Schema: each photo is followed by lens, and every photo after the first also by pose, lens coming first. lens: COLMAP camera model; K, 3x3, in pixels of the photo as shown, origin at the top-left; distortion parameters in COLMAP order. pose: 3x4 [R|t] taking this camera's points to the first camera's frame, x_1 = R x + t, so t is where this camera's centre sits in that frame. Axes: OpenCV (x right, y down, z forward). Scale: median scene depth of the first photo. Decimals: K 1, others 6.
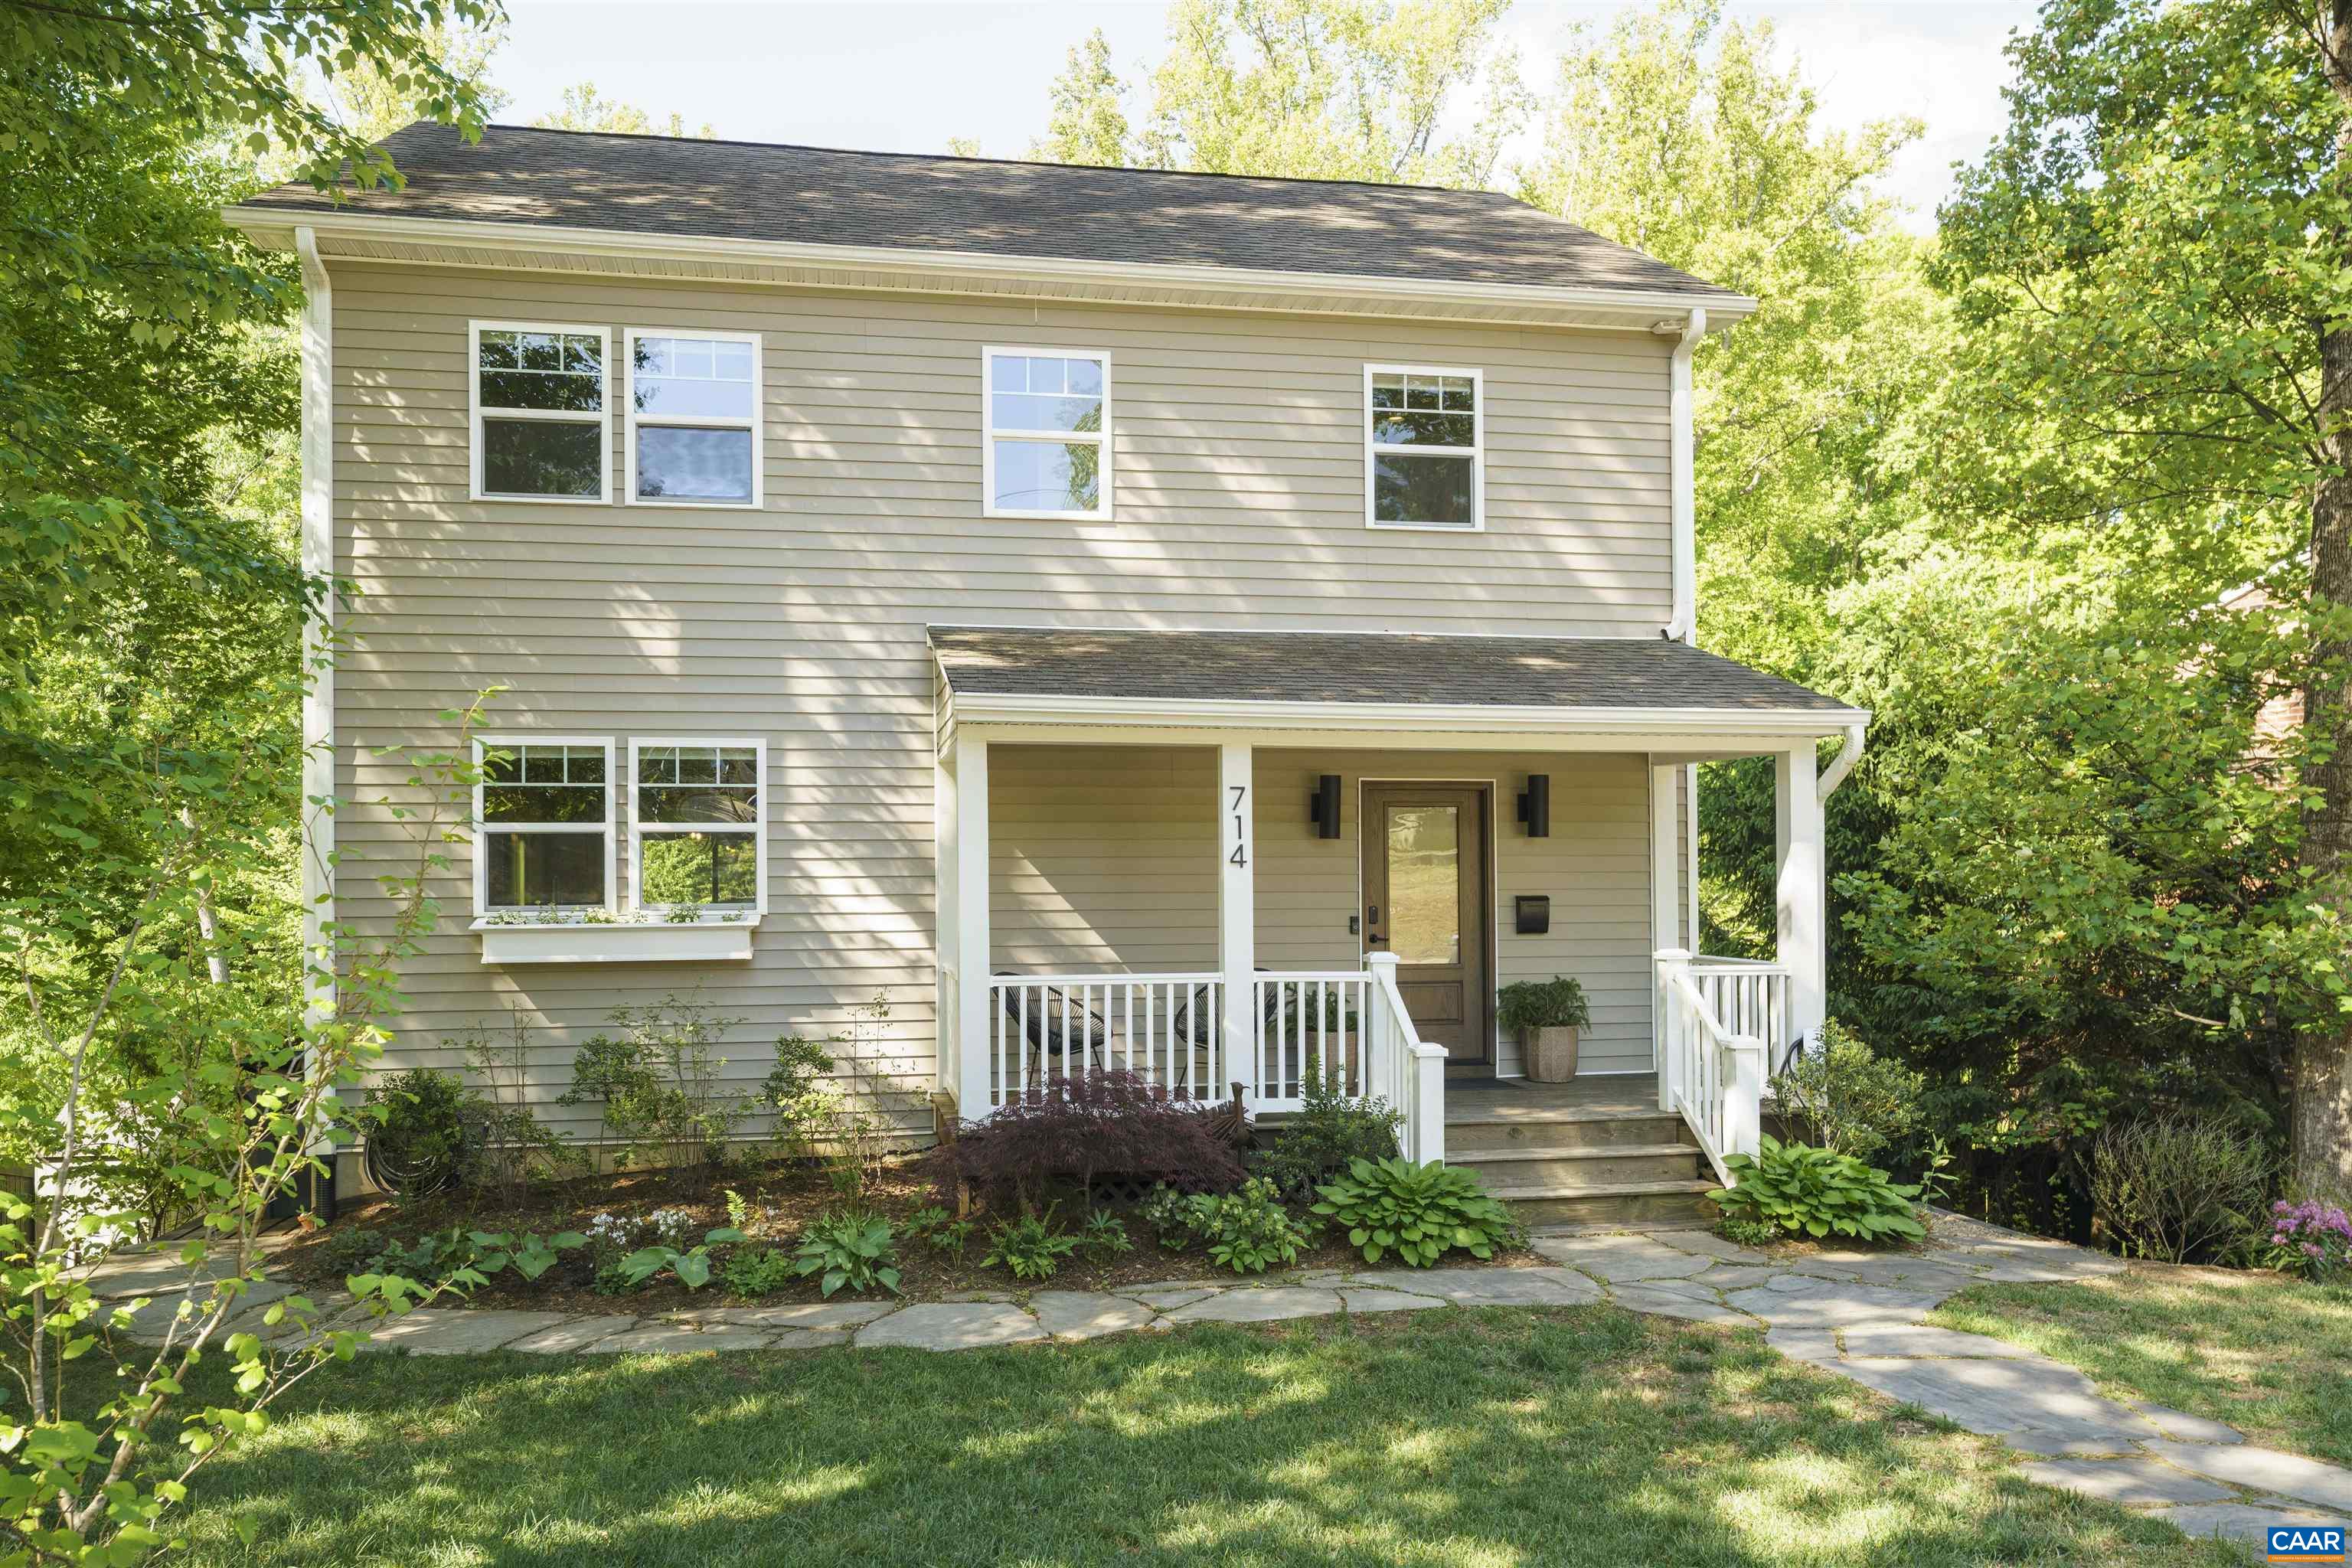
lens RADIAL K [[1659.2, 0, 1155.3], [0, 1659.2, 819.7], [0, 0, 1]] dist [-0.002123, -0.001523]
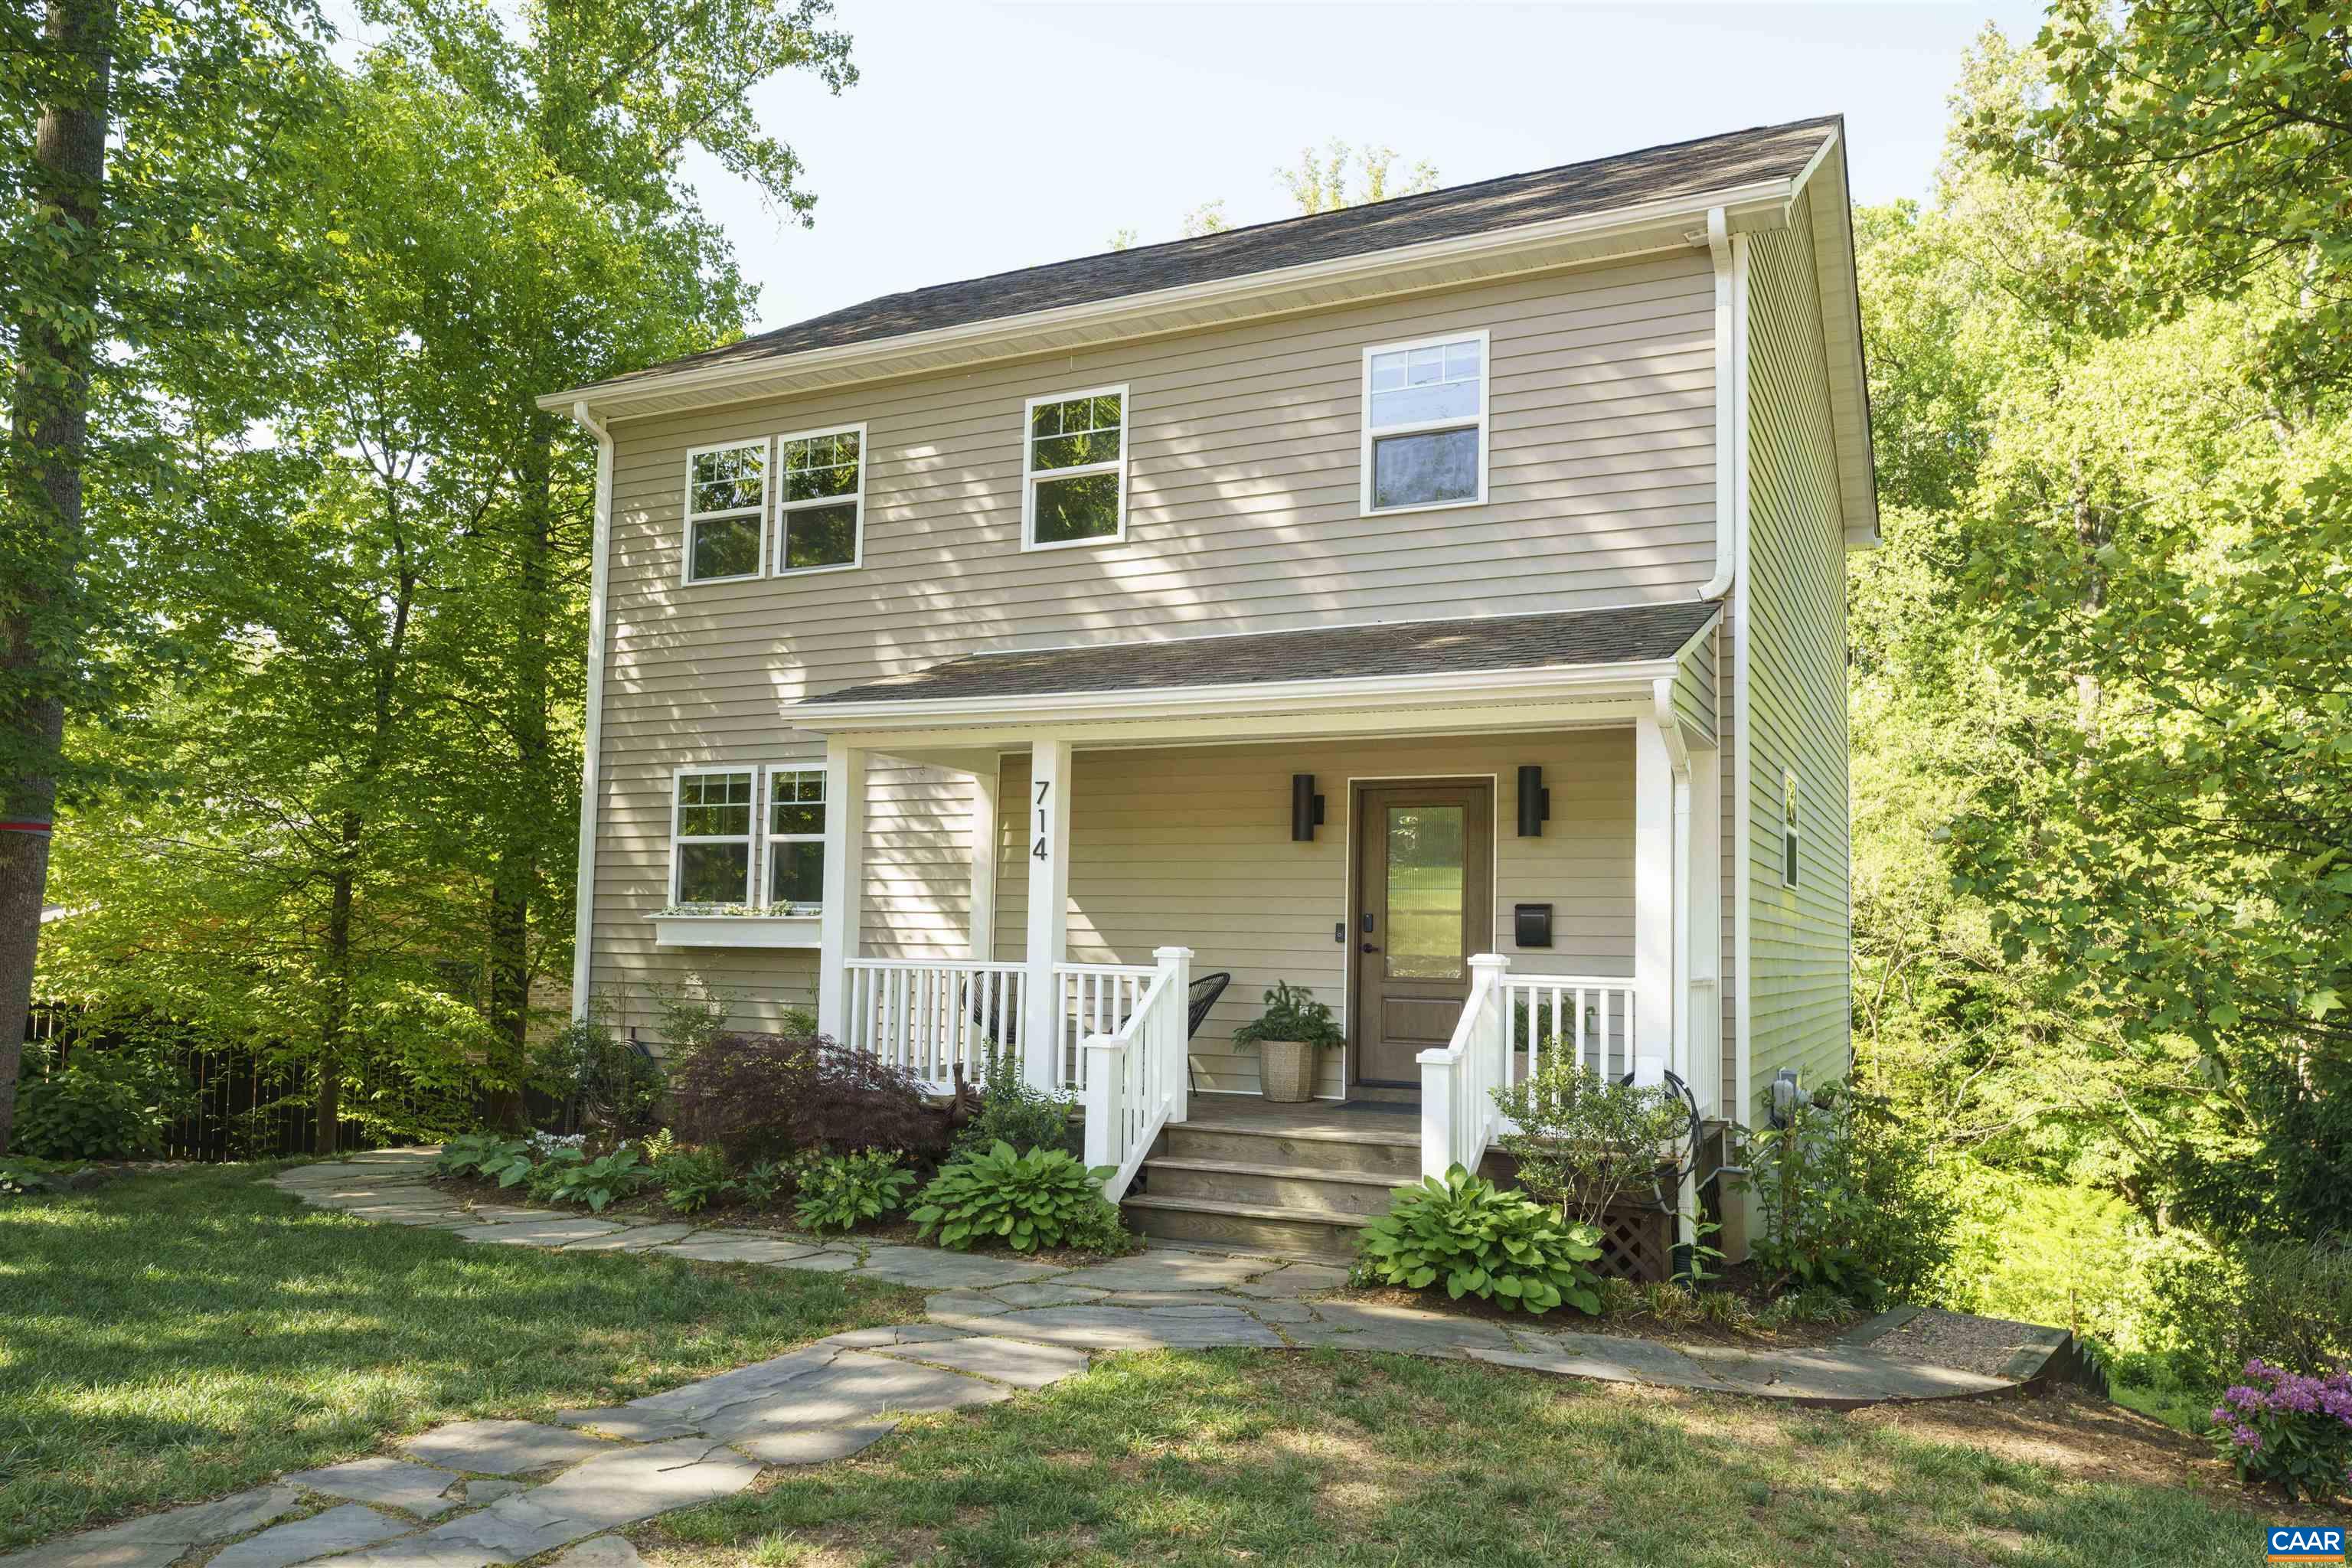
lens RADIAL K [[1604.2, 0, 1176.0], [0, 1604.2, 784.0], [0, 0, 1]] dist [0.005534, 0.000850]
pose [[0.820084, -0.036530, -0.571076, 0.610261], [-0.000406, 0.997923, -0.064416, 0.040626], [0.572243, 0.053058, 0.818366, 0.205550]]
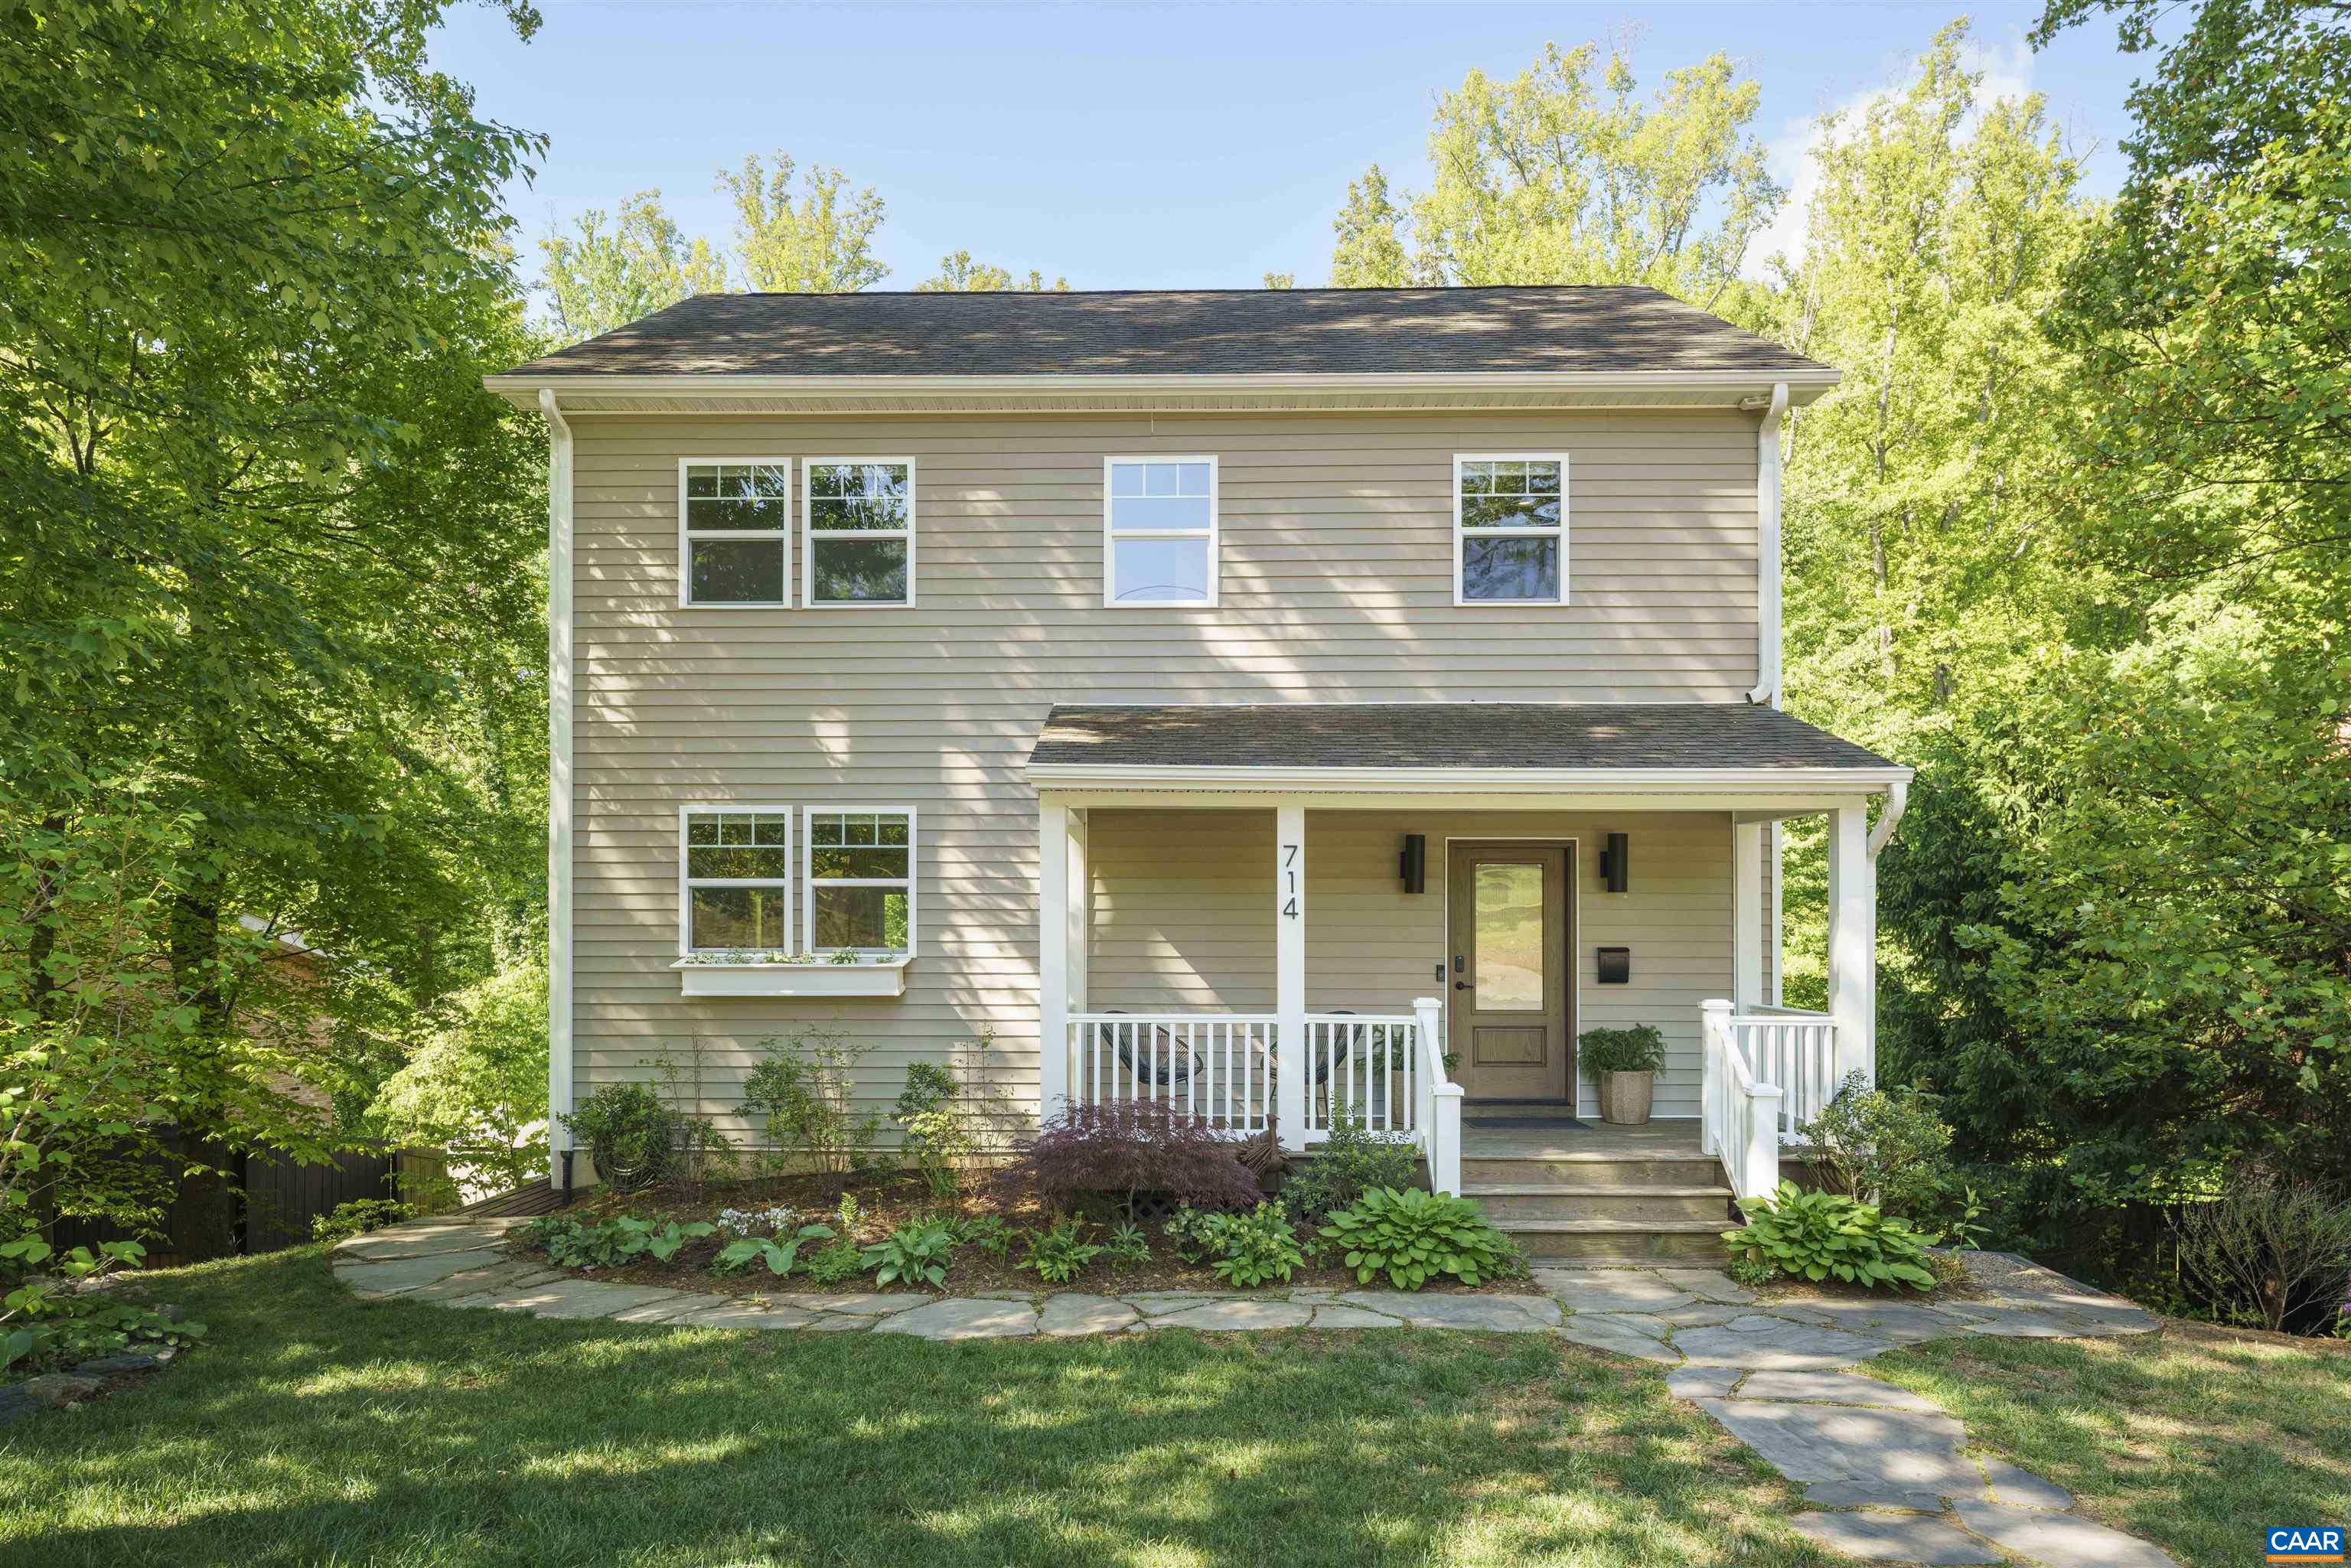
lens RADIAL K [[1470.4, 0, 1180.0], [0, 1470.4, 887.5], [0, 0, 1]] dist [-0.002371, -0.000519]
pose [[0.981996, 0.000842, -0.188900, 0.144070], [0.000496, 0.999975, 0.007034, 0.000935], [0.188901, -0.007001, 0.981971, 0.025830]]
